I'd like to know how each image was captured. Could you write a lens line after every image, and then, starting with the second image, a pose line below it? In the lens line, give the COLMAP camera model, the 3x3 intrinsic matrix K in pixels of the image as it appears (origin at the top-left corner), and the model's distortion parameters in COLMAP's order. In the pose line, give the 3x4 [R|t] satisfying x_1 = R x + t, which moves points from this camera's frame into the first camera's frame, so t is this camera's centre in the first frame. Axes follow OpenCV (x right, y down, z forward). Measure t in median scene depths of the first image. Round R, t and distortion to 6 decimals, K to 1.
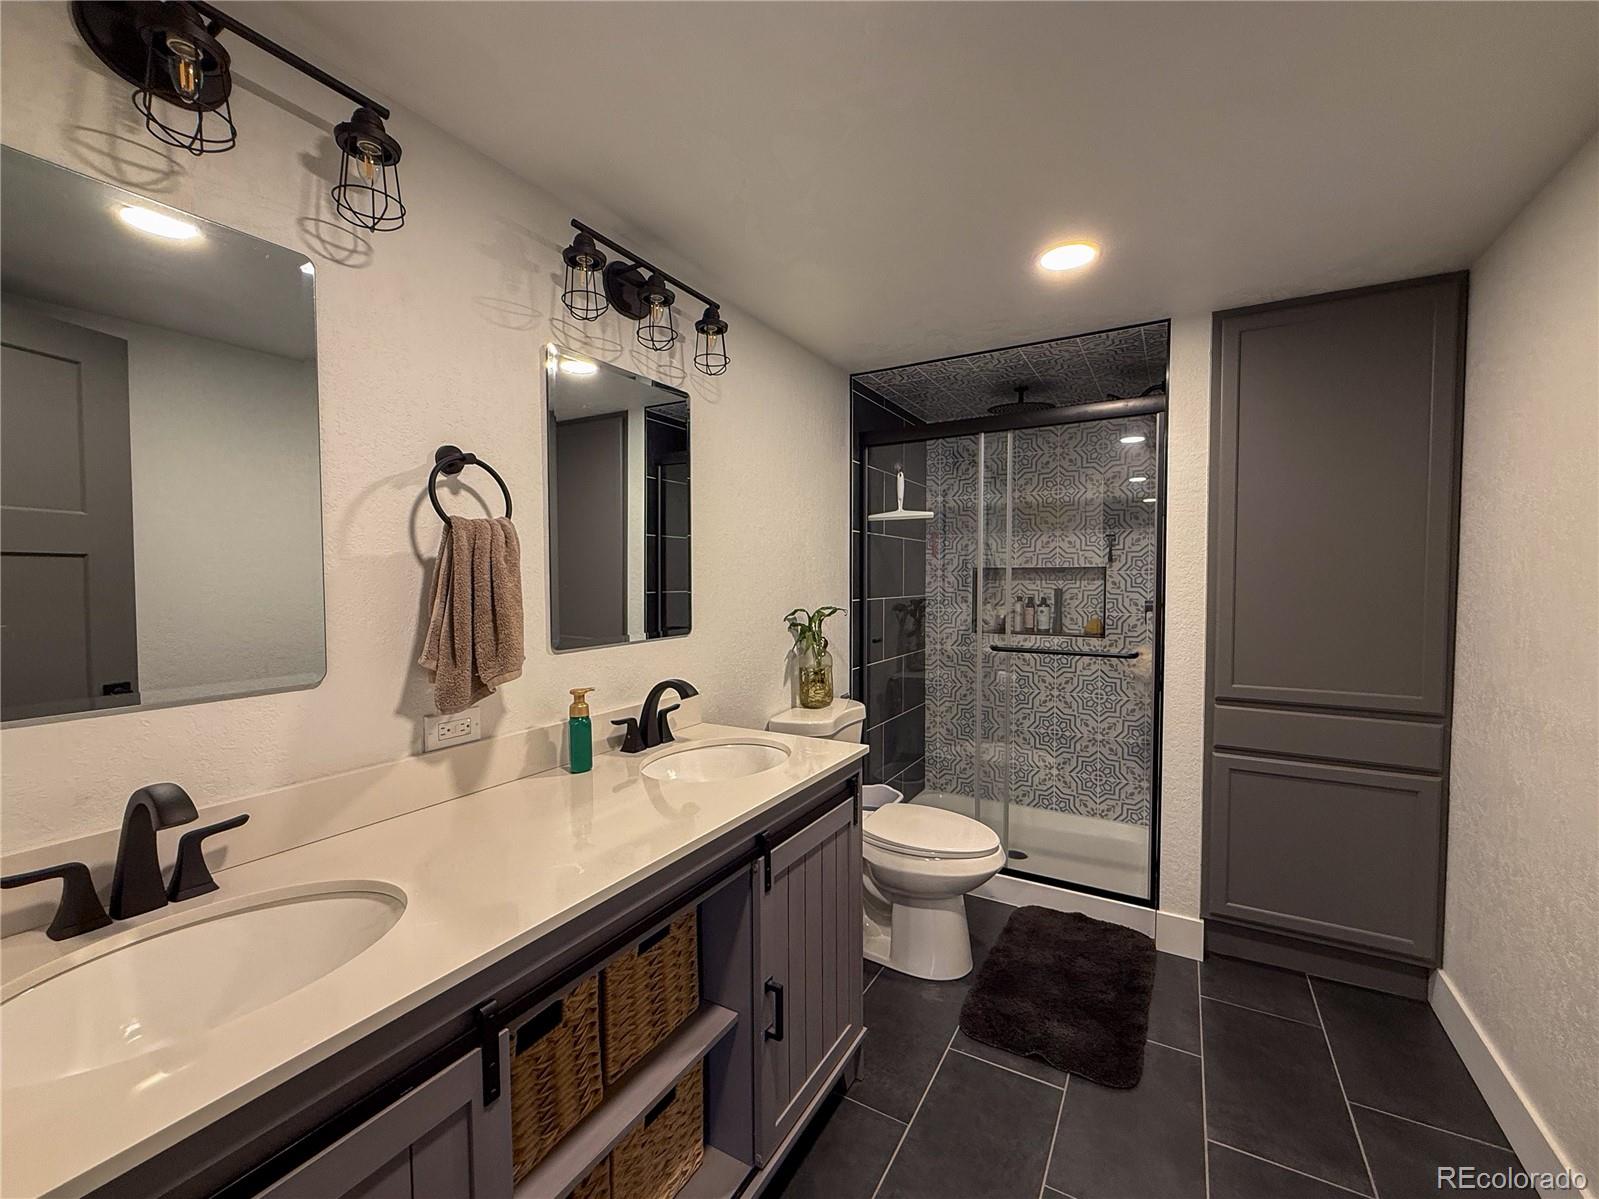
lens RADIAL K [[654.3, 0, 777.9], [0, 654.3, 596.8], [0, 0, 1]] dist [-0.000958, -0.000181]
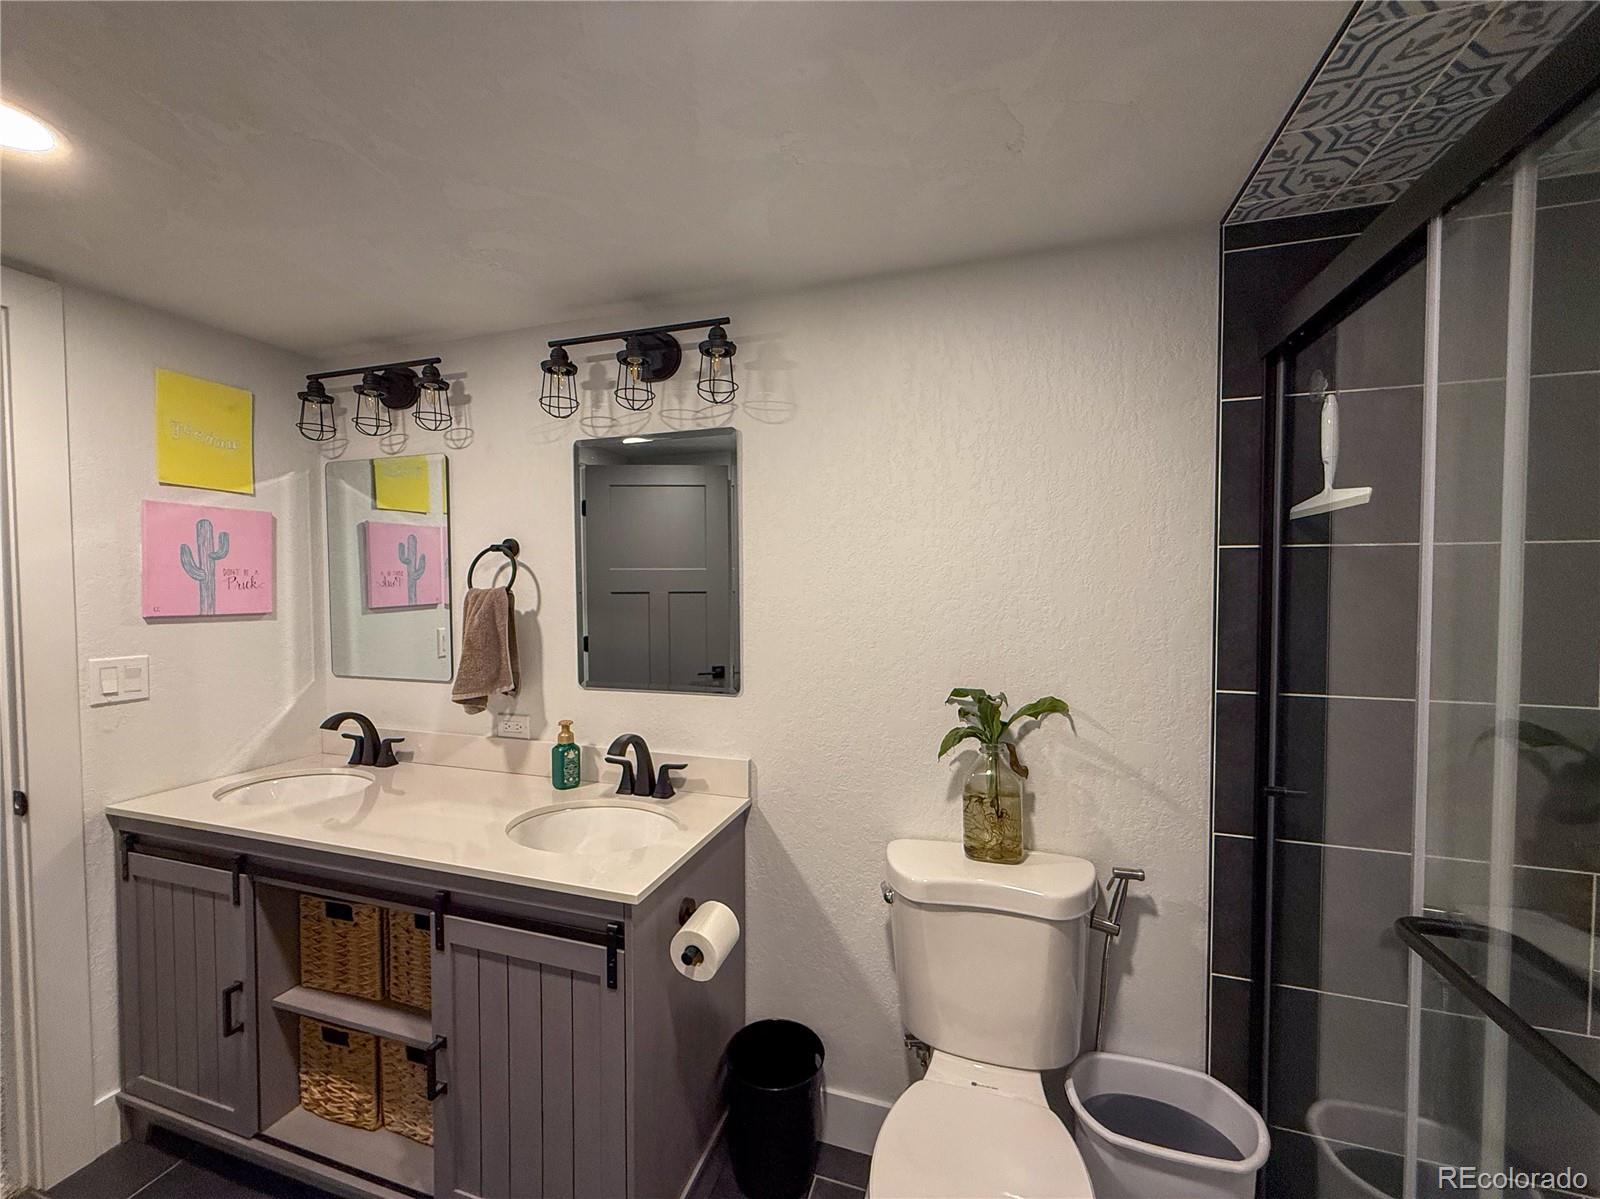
lens RADIAL K [[628.9, 0, 800.0], [0, 628.9, 599.5], [0, 0, 1]] dist [0.001957, 0.000036]
pose [[0.240260, 0.028814, -0.970281, 0.878404], [-0.027291, 0.999365, 0.022920, -0.116746], [0.970325, 0.020973, 0.240894, 1.067644]]
